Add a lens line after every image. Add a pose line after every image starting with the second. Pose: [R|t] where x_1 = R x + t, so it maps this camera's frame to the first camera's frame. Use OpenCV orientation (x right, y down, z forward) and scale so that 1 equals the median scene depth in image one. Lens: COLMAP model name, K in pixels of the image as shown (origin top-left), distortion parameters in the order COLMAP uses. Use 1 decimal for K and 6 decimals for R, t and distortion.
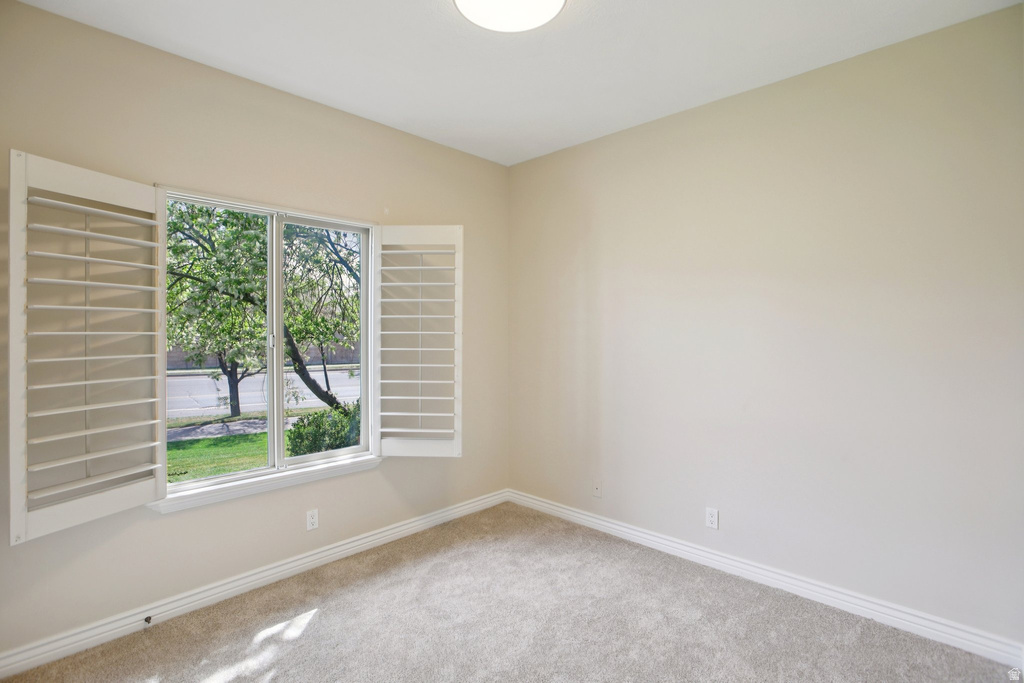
lens RADIAL K [[482.2, 0, 509.6], [0, 482.2, 337.7], [0, 0, 1]] dist [-0.052602, 0.023439]
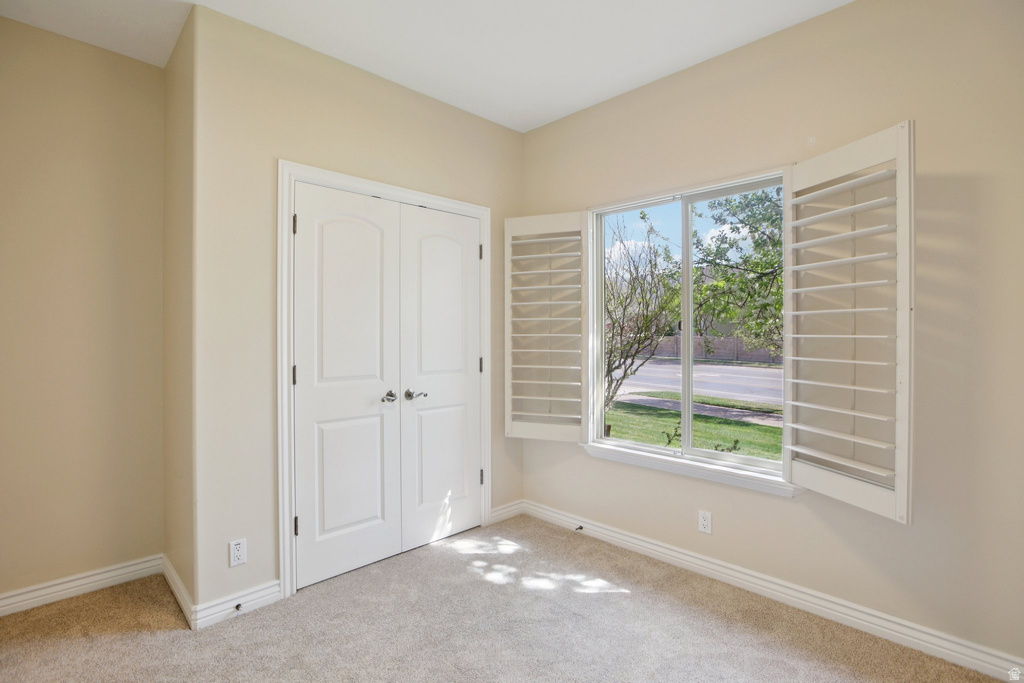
lens RADIAL K [[482.2, 0, 509.6], [0, 482.2, 337.7], [0, 0, 1]] dist [-0.052602, 0.023439]
pose [[-0.004357, 0.018507, -0.999819, 0.600994], [-0.004160, 0.999820, 0.018525, 0.017886], [0.999982, 0.004240, -0.004280, 0.766408]]
